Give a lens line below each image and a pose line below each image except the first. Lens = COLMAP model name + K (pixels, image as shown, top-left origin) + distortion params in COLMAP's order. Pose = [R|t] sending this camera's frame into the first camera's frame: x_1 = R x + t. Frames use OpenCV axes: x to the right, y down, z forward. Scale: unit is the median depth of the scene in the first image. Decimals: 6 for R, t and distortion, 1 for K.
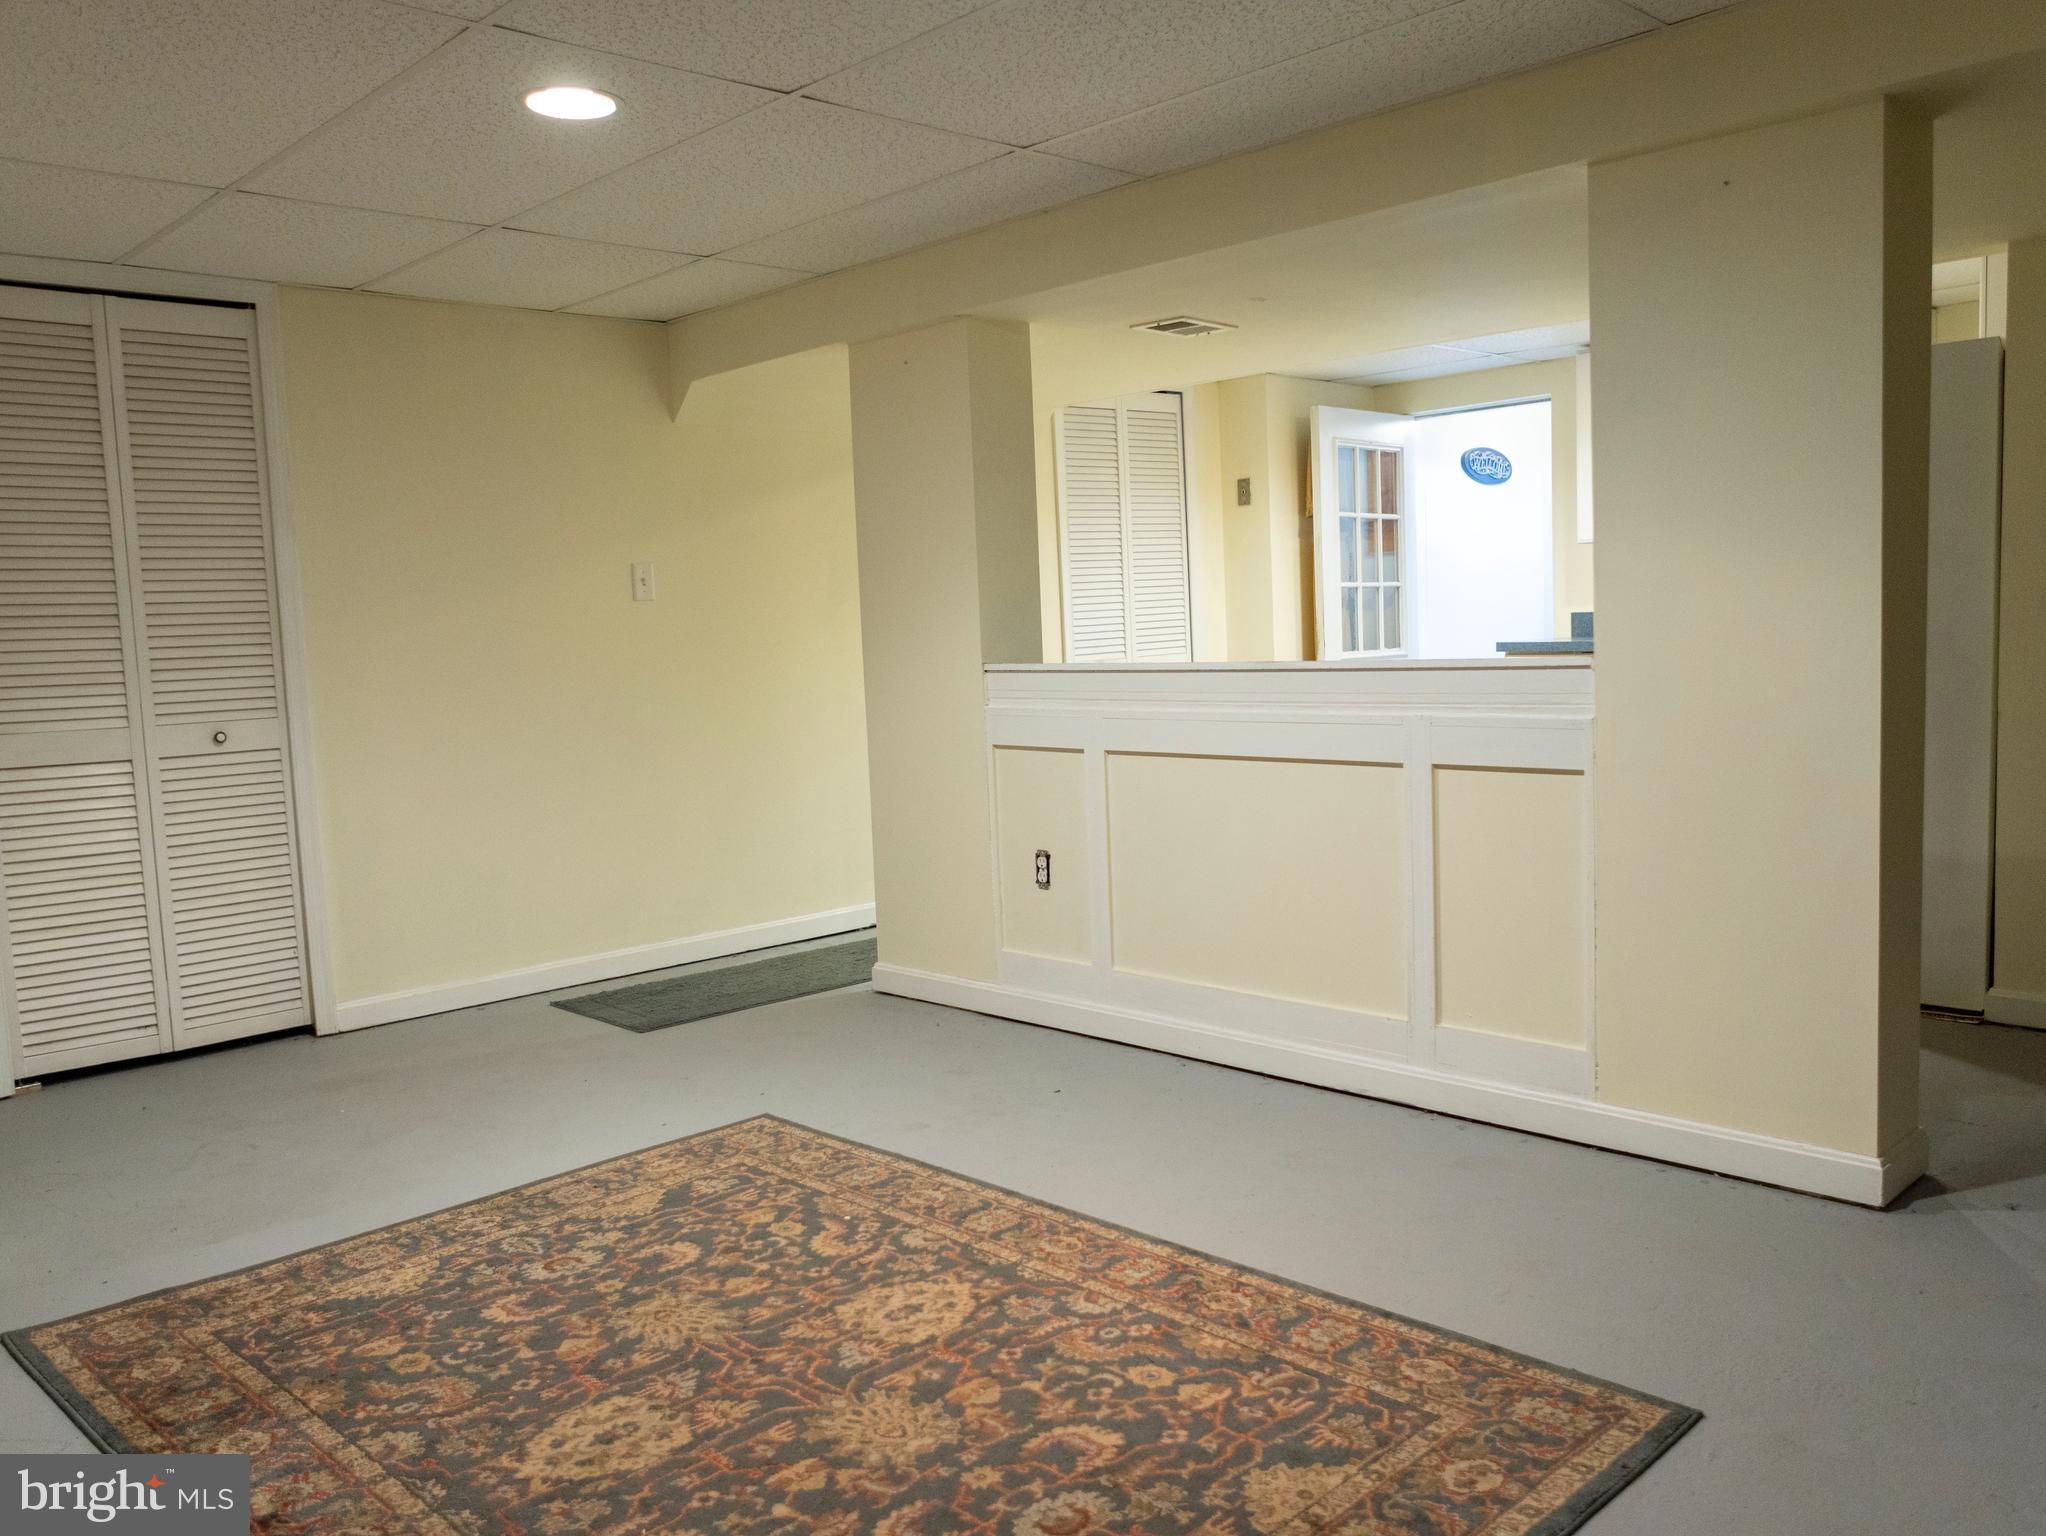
lens RADIAL K [[1614.7, 0, 1003.6], [0, 1614.7, 774.6], [0, 0, 1]] dist [-0.016563, 0.001429]
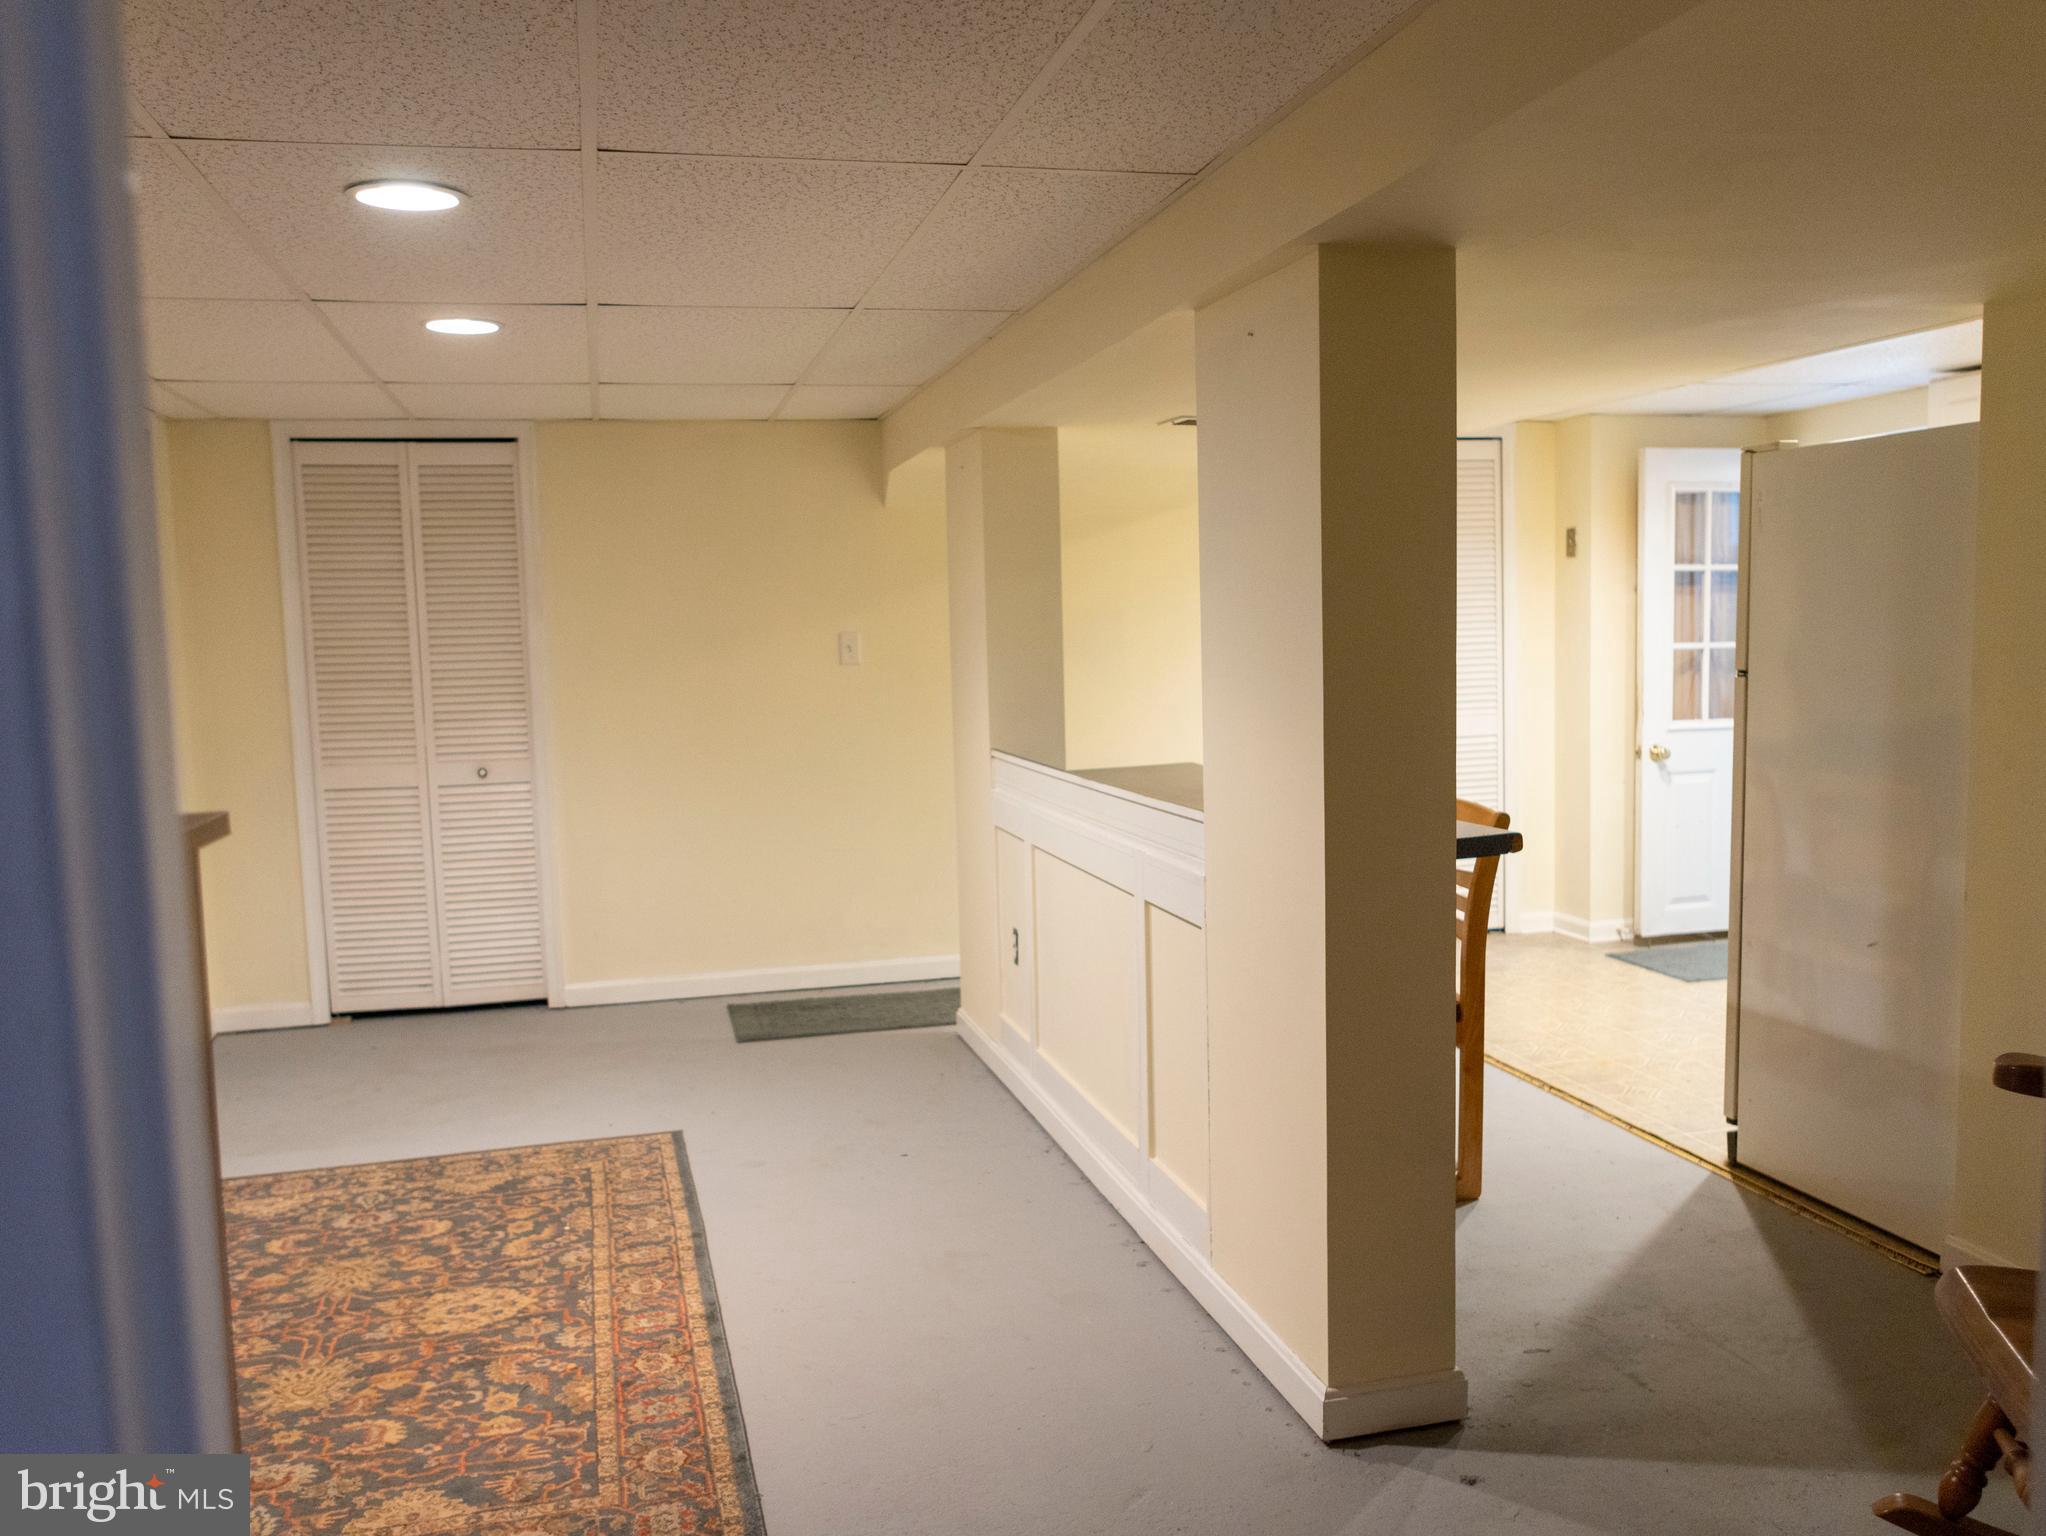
lens RADIAL K [[1614.7, 0, 1003.6], [0, 1614.7, 774.6], [0, 0, 1]] dist [-0.016563, 0.001429]
pose [[0.871816, 0.062753, -0.485798, 0.766910], [-0.055461, 0.998028, 0.029388, -0.123607], [0.486684, 0.001322, 0.873577, 0.092360]]
